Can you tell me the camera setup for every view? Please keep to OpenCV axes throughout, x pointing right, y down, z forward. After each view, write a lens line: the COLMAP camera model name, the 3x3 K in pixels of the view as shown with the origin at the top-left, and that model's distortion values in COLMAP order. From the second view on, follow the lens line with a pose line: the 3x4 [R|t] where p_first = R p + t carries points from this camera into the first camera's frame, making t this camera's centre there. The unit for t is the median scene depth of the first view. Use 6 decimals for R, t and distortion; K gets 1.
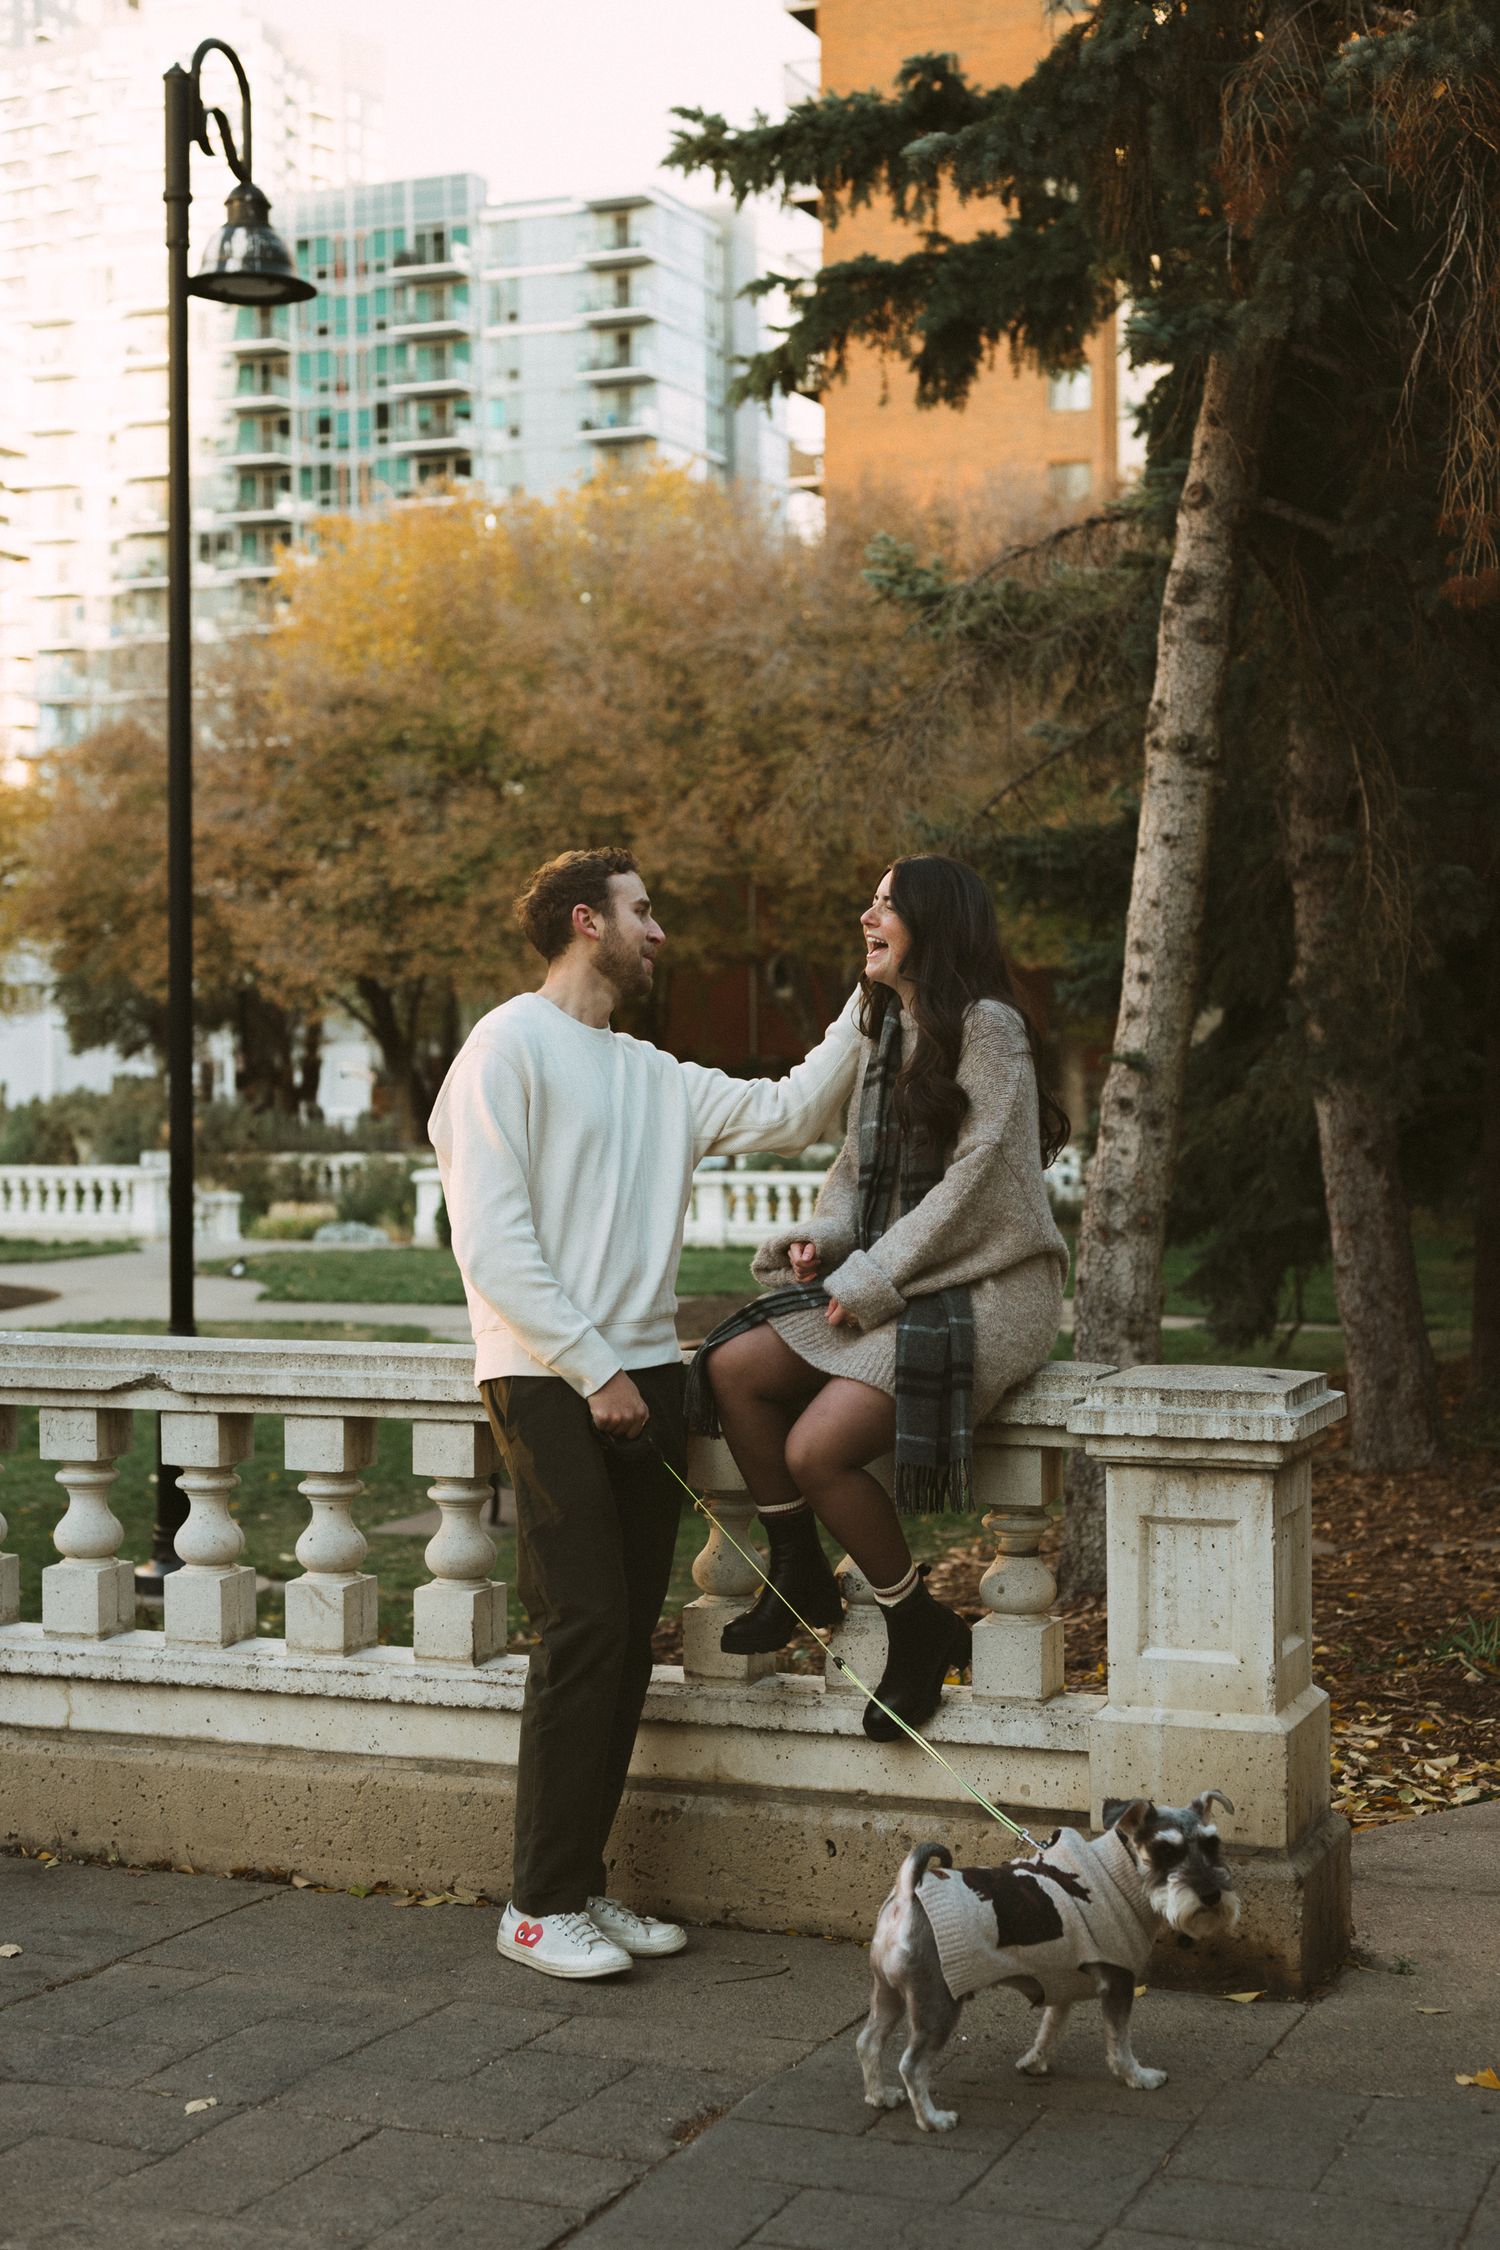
lens RADIAL K [[3327.8, 0, 754.2], [0, 3327.8, 1094.2], [0, 0, 1]] dist [-0.031463, -0.052538]
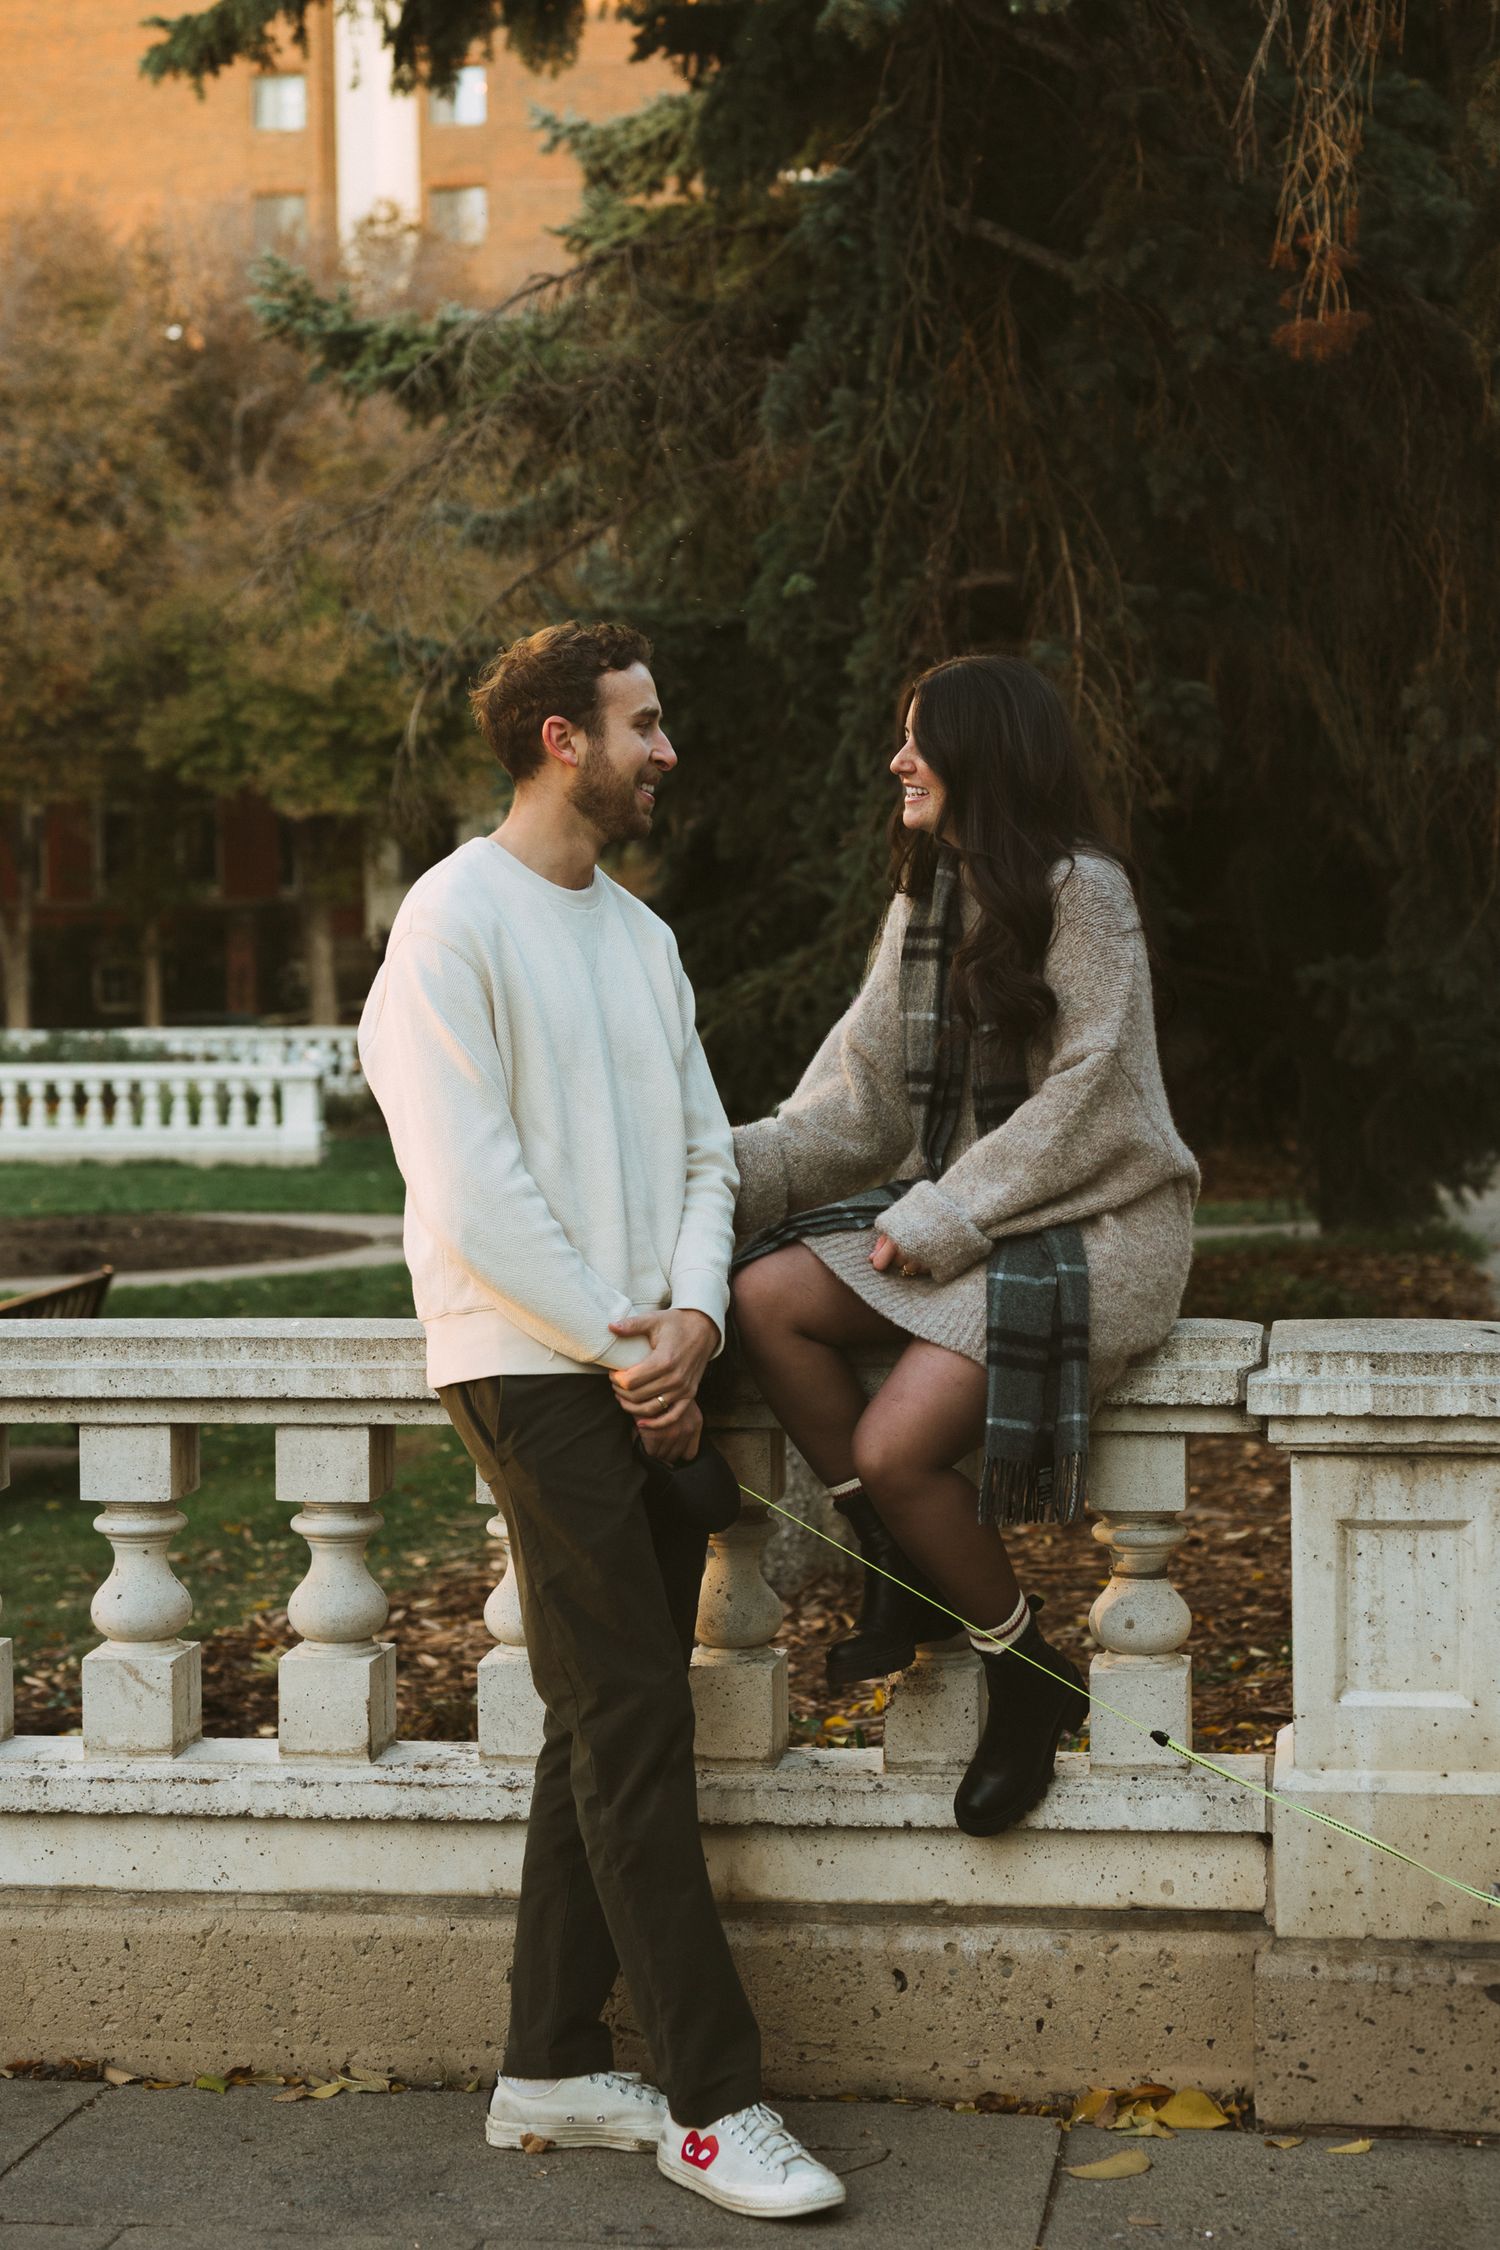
lens RADIAL K [[3949.6, 0, 743.1], [0, 3949.6, 999.8], [0, 0, 1]] dist [-0.024071, 0.007101]
pose [[0.965961, -0.009541, 0.258512, -0.223040], [0.007226, 0.999925, 0.009906, -0.002052], [-0.258587, -0.007701, 0.965957, 0.146128]]
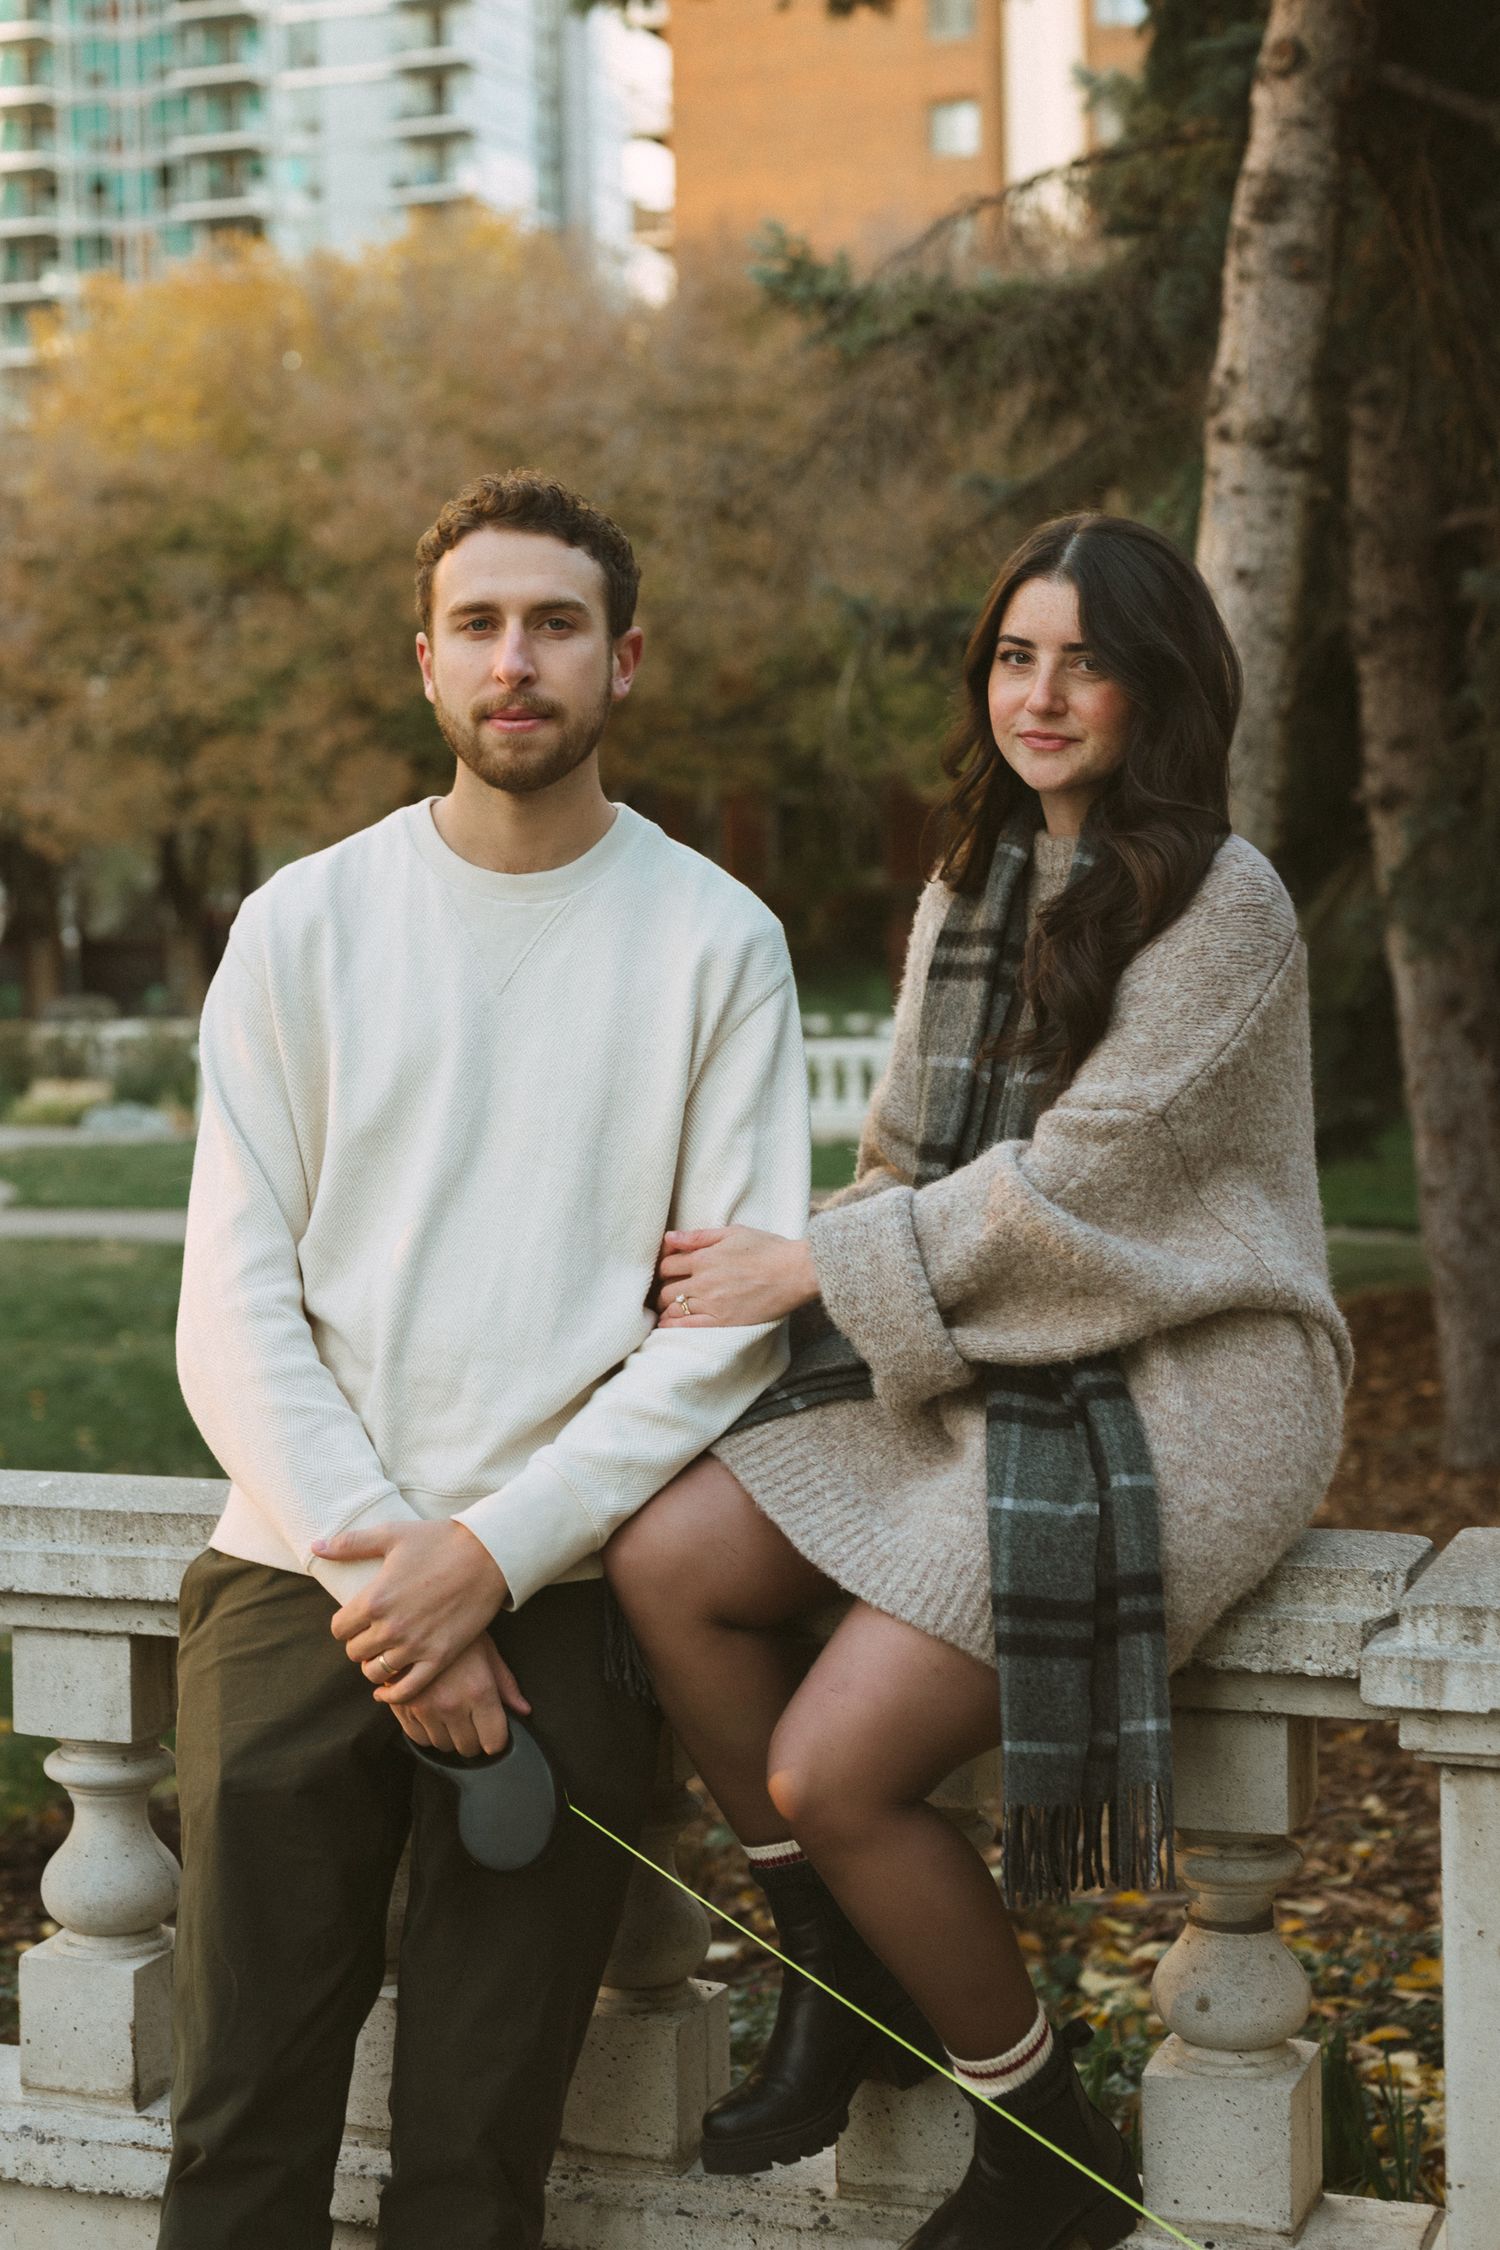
lens RADIAL K [[3444.9, 0, 677.7], [0, 3444.9, 1011.4], [0, 0, 1]] dist [-0.019193, 0.034505]
pose [[0.999610, -0.011326, 0.025517, -0.012505], [0.010815, 0.999740, 0.020065, -0.006269], [-0.025738, -0.019782, 0.999473, 0.465601]]
